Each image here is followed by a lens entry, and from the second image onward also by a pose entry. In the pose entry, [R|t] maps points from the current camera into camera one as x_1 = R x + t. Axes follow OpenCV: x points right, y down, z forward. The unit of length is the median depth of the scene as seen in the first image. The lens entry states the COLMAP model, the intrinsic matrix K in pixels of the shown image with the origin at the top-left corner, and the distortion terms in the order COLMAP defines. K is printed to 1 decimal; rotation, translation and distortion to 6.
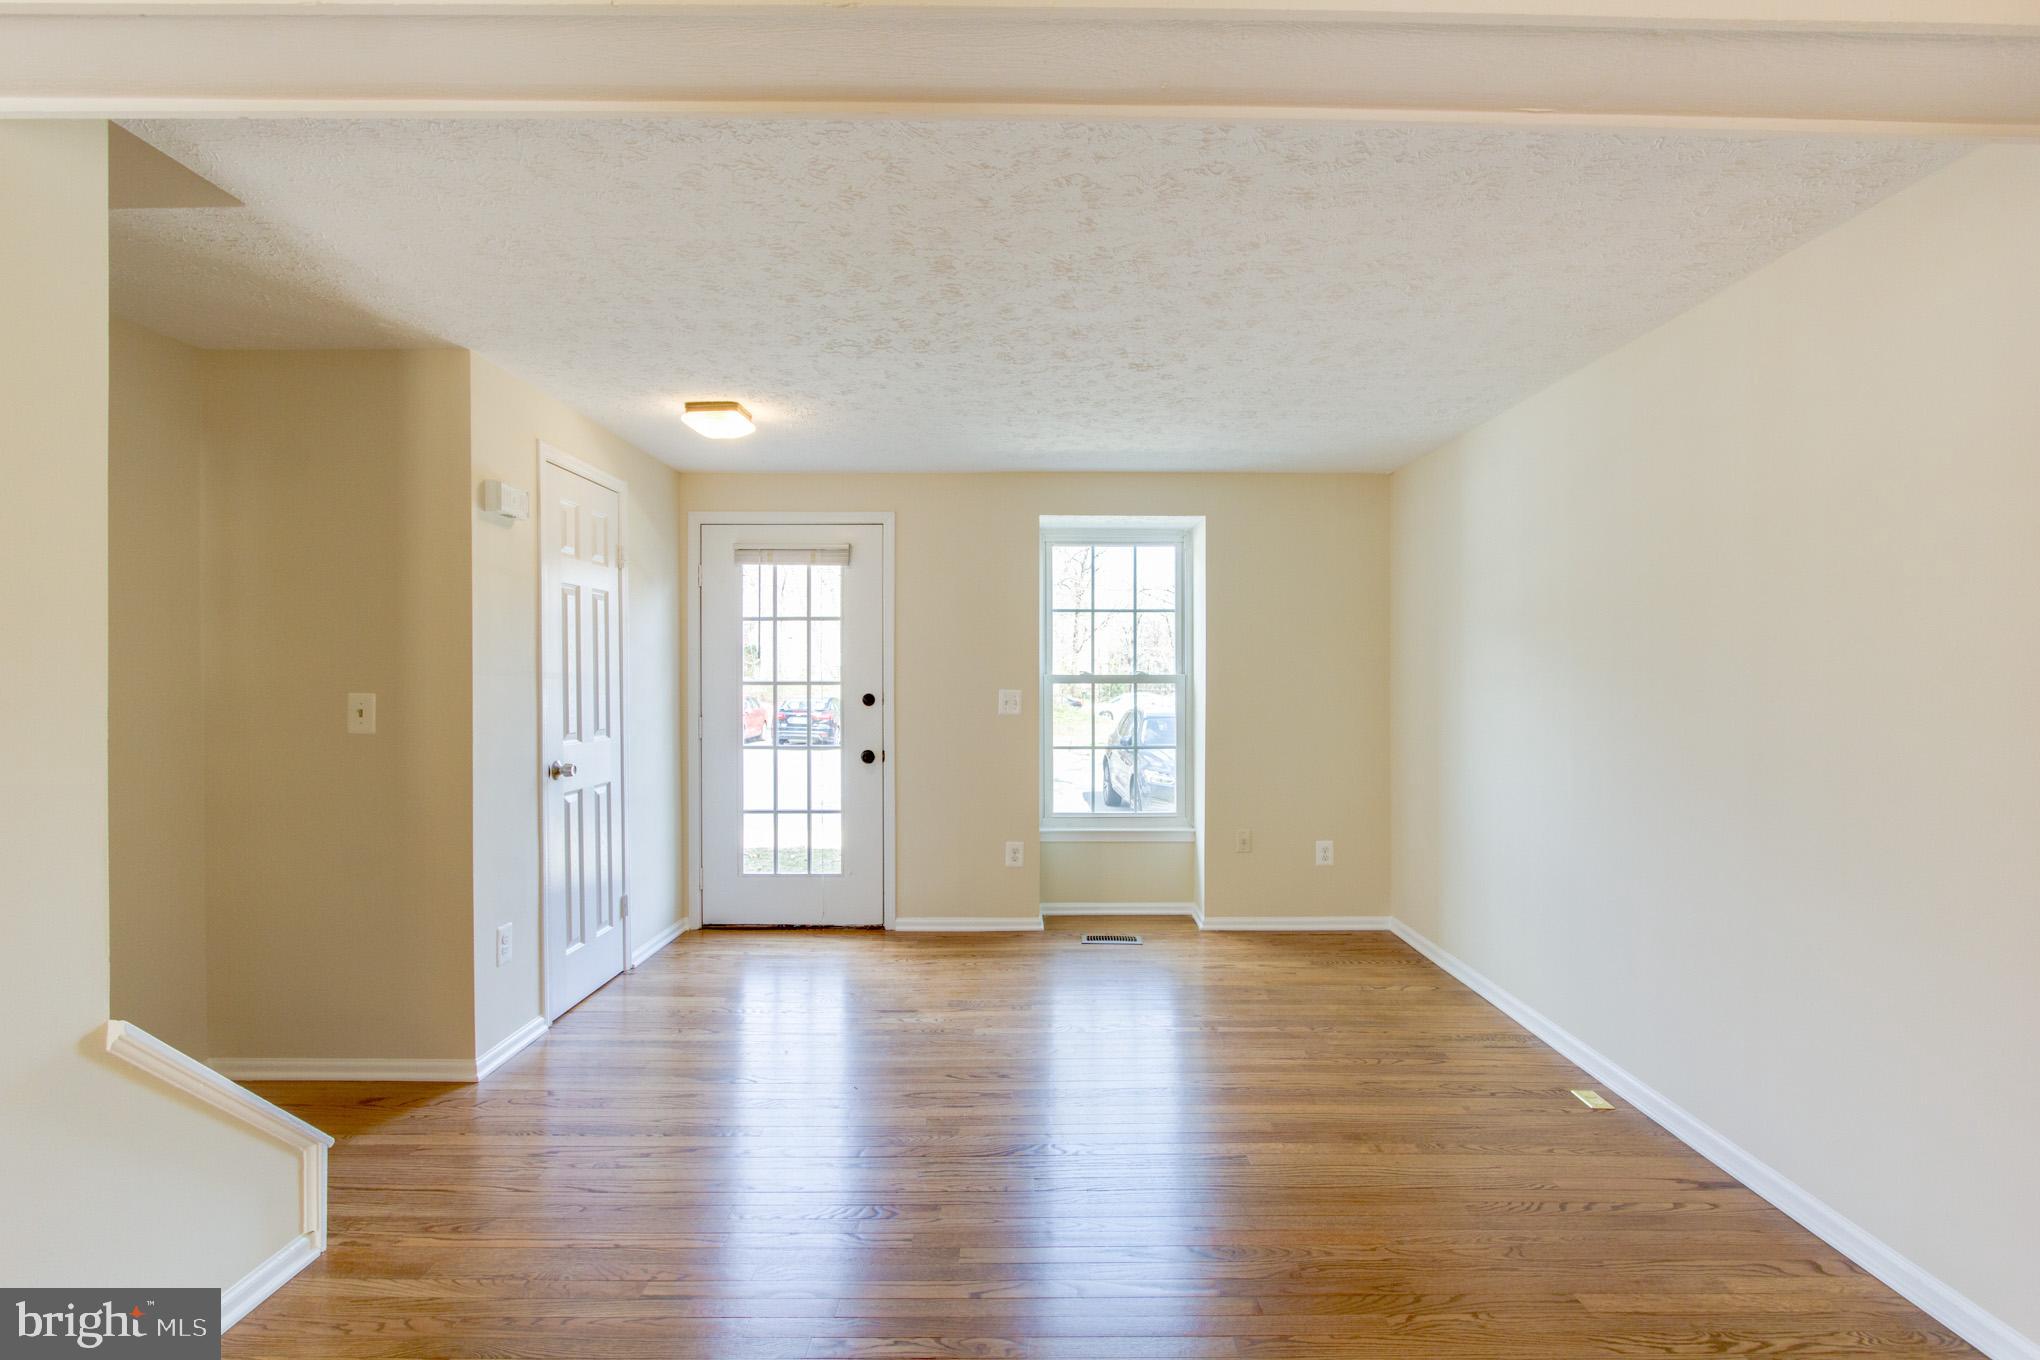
lens RADIAL K [[943.9, 0, 1038.1], [0, 943.9, 690.3], [0, 0, 1]] dist [-0.010173, 0.000104]
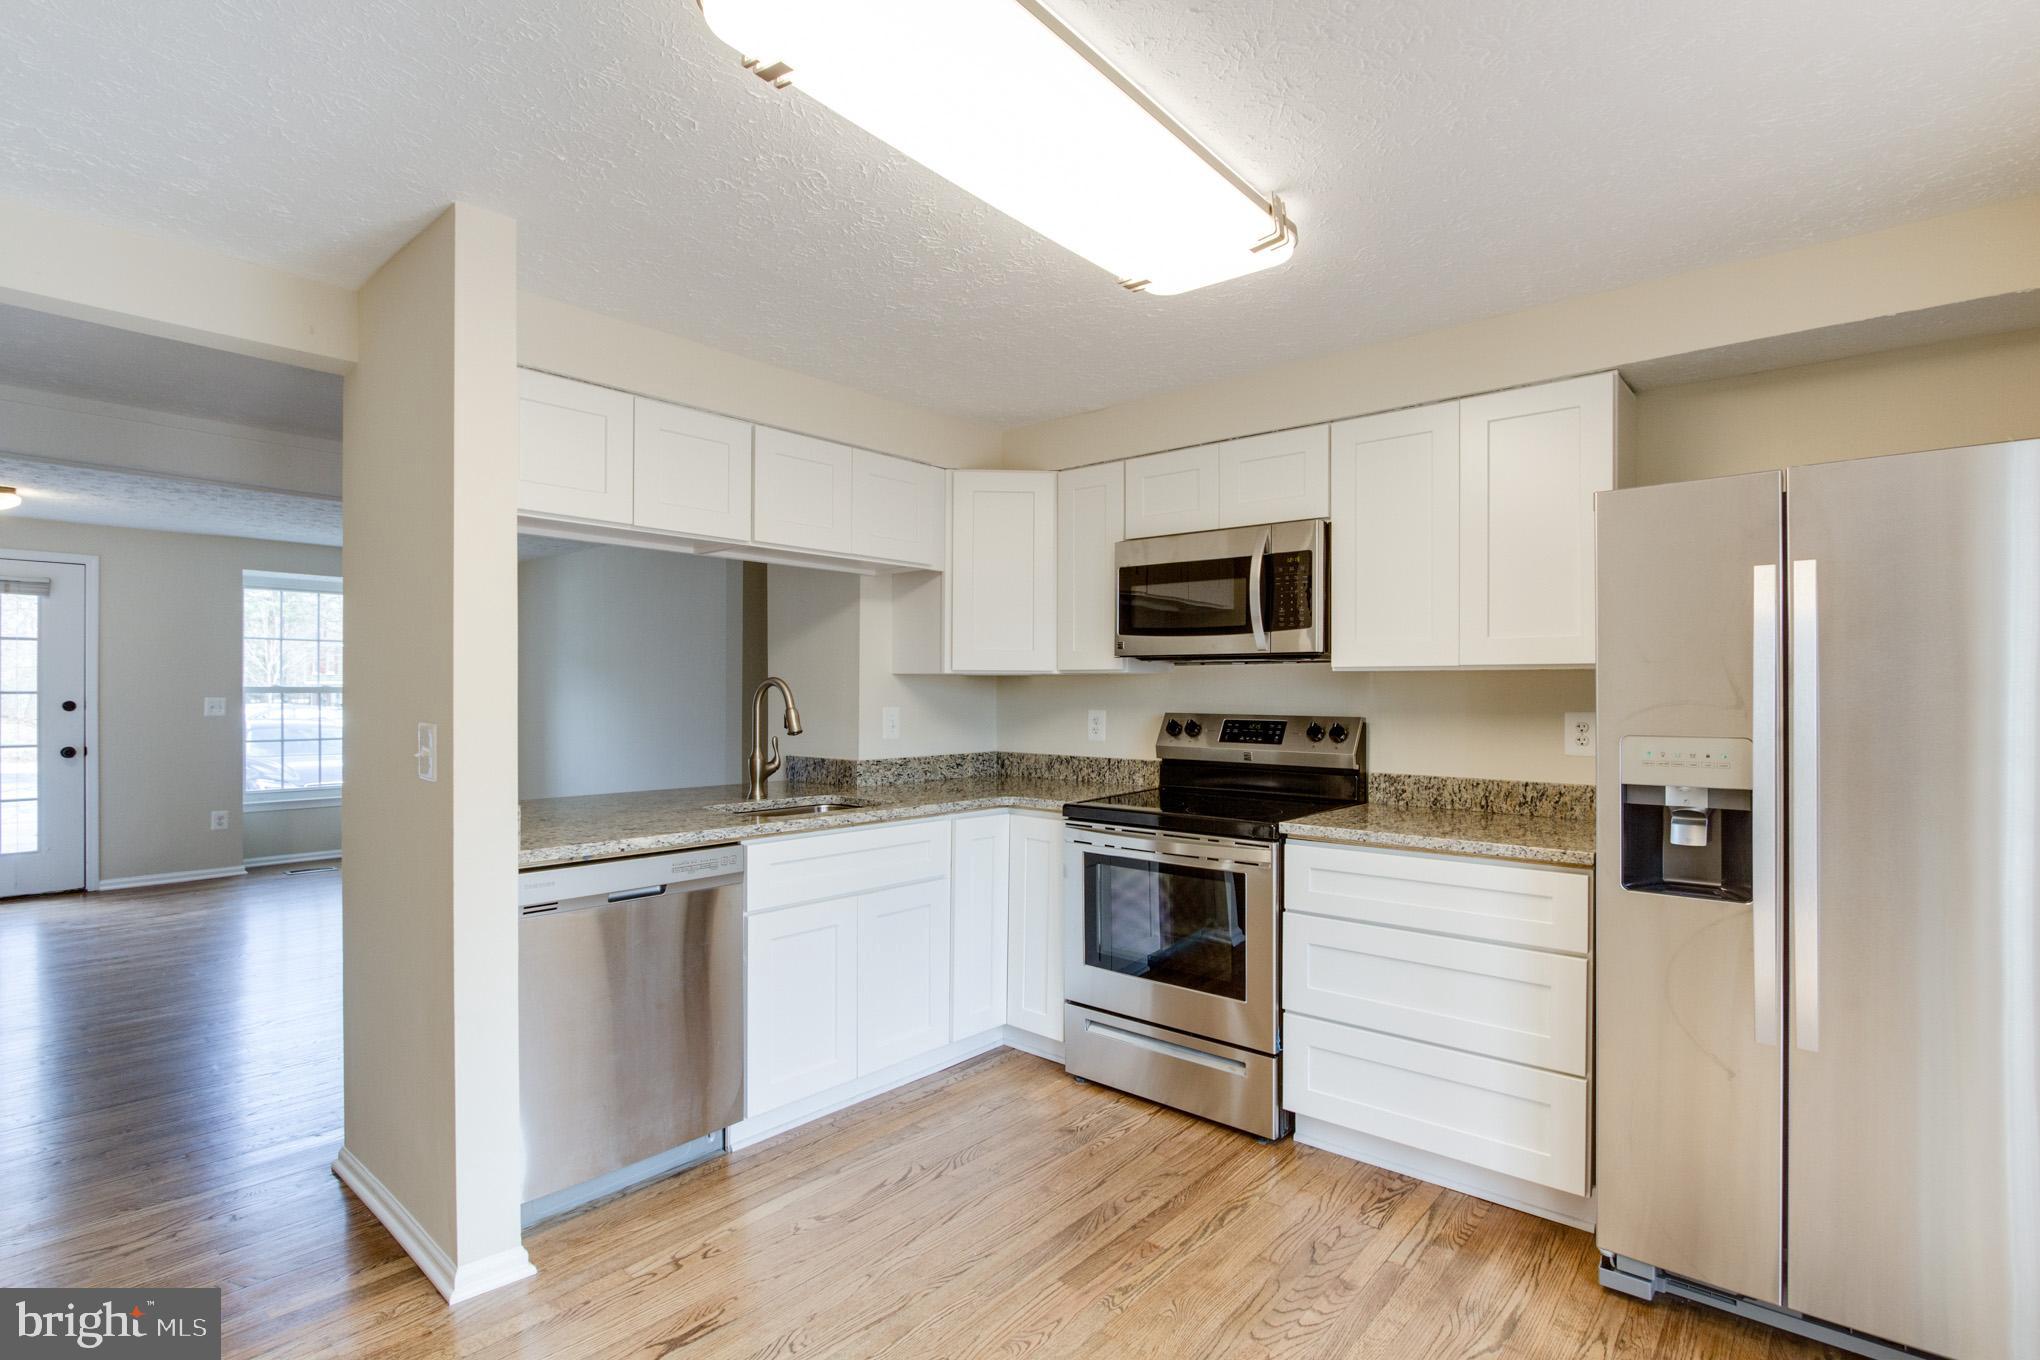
lens RADIAL K [[943.9, 0, 1027.1], [0, 943.9, 696.5], [0, 0, 1]] dist [-0.010173, 0.000104]
pose [[0.648315, -0.000058, 0.761372, -0.297151], [0.002732, 0.999994, -0.002250, 0.003626], [-0.761367, 0.003539, 0.648311, -0.744029]]
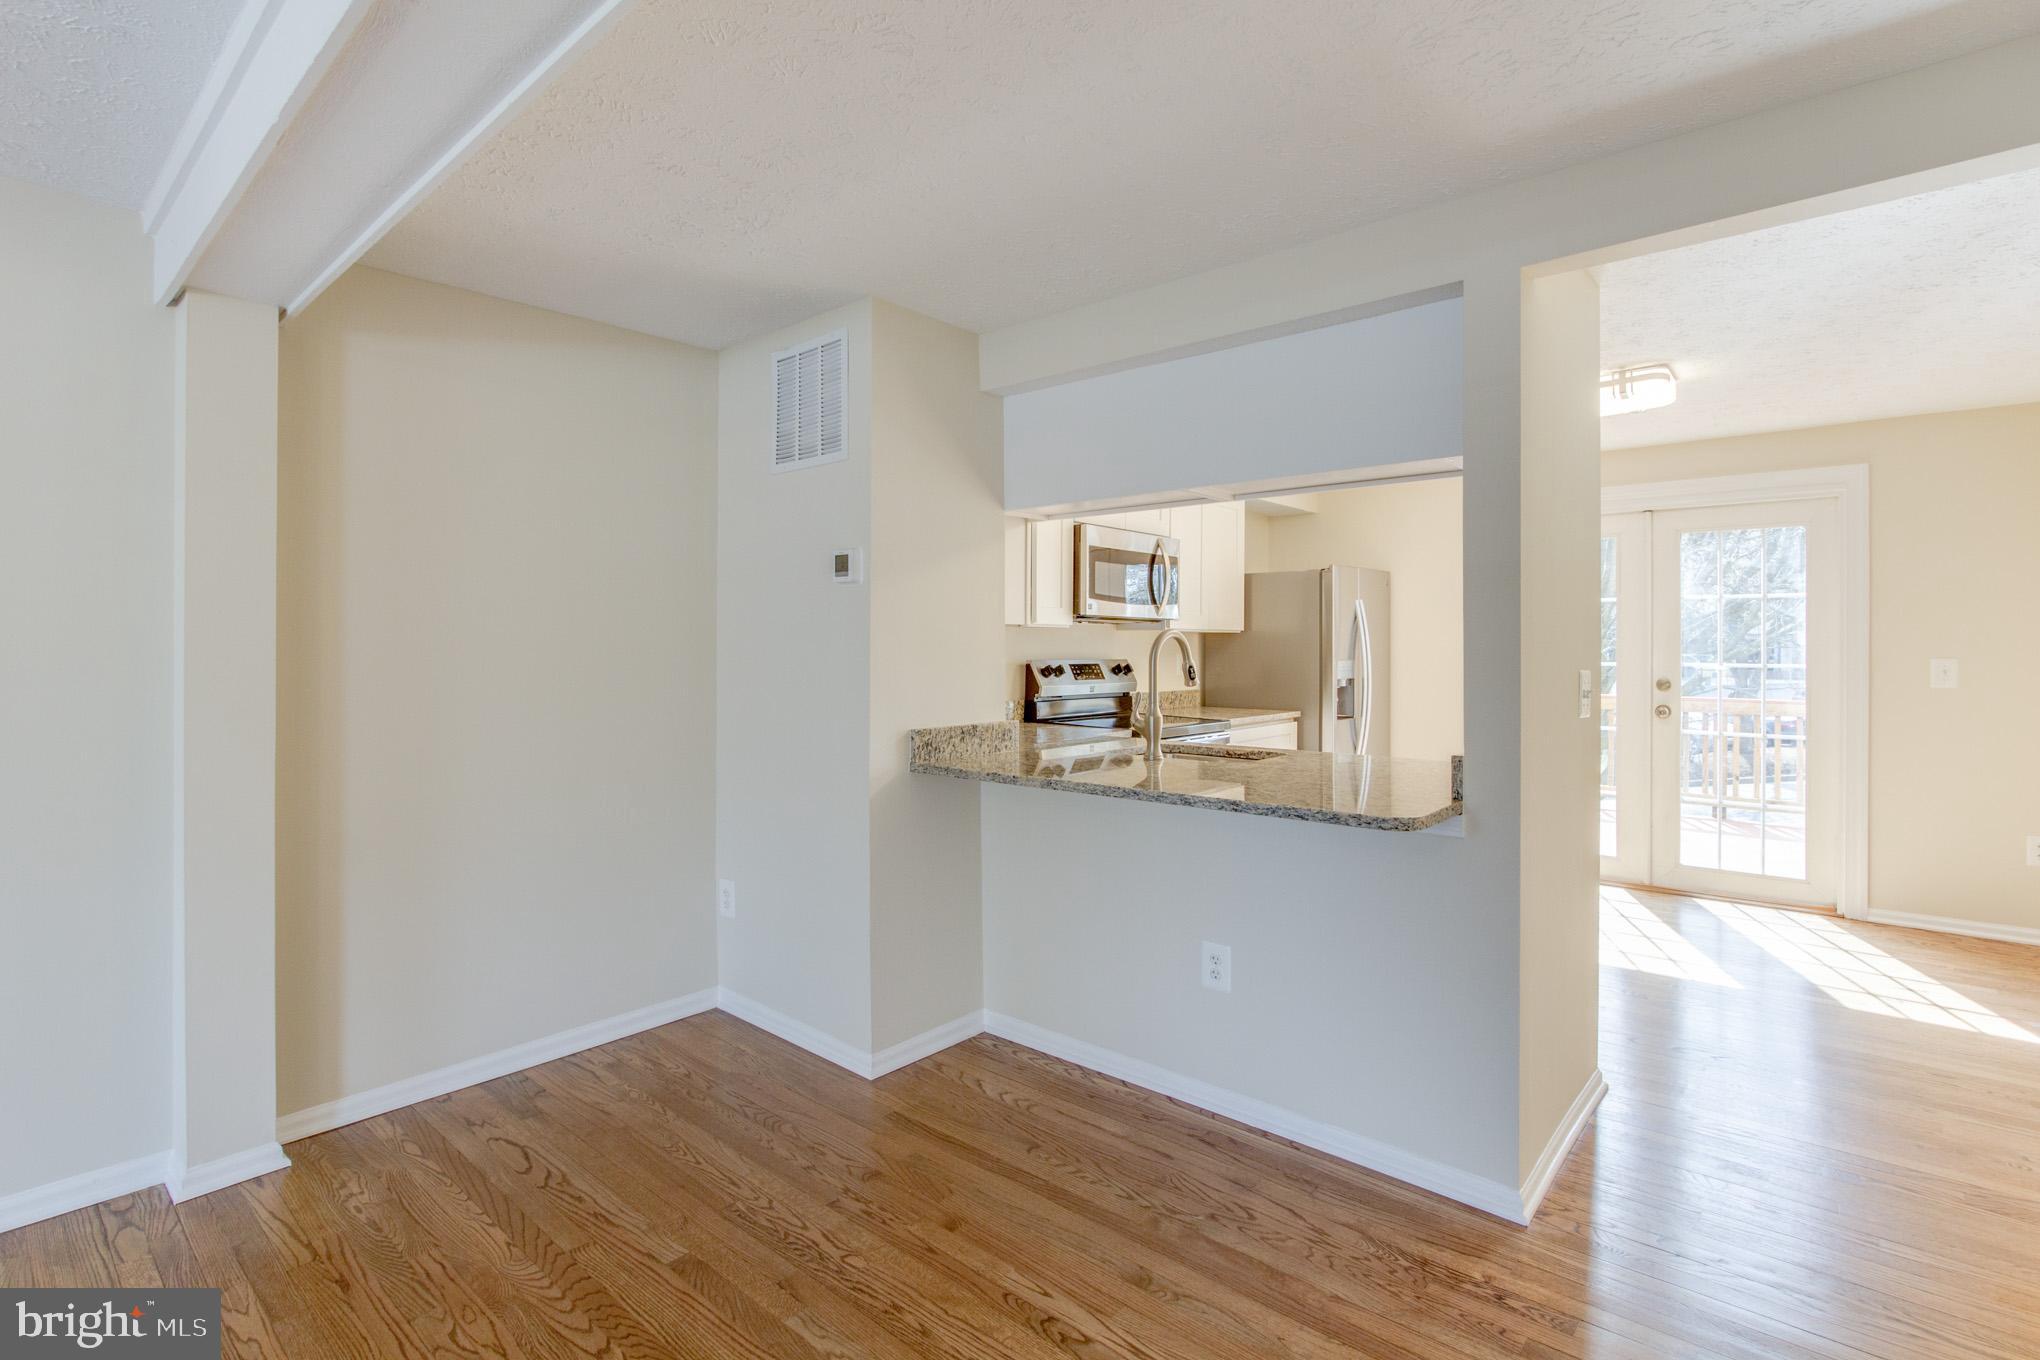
lens RADIAL K [[943.9, 0, 1033.5], [0, 943.9, 636.0], [0, 0, 1]] dist [-0.010173, 0.000104]
pose [[-0.741090, 0.006059, 0.671378, -0.270389], [0.004915, 0.999981, -0.003599, -0.005411], [-0.671388, 0.000633, -0.741106, 0.367443]]
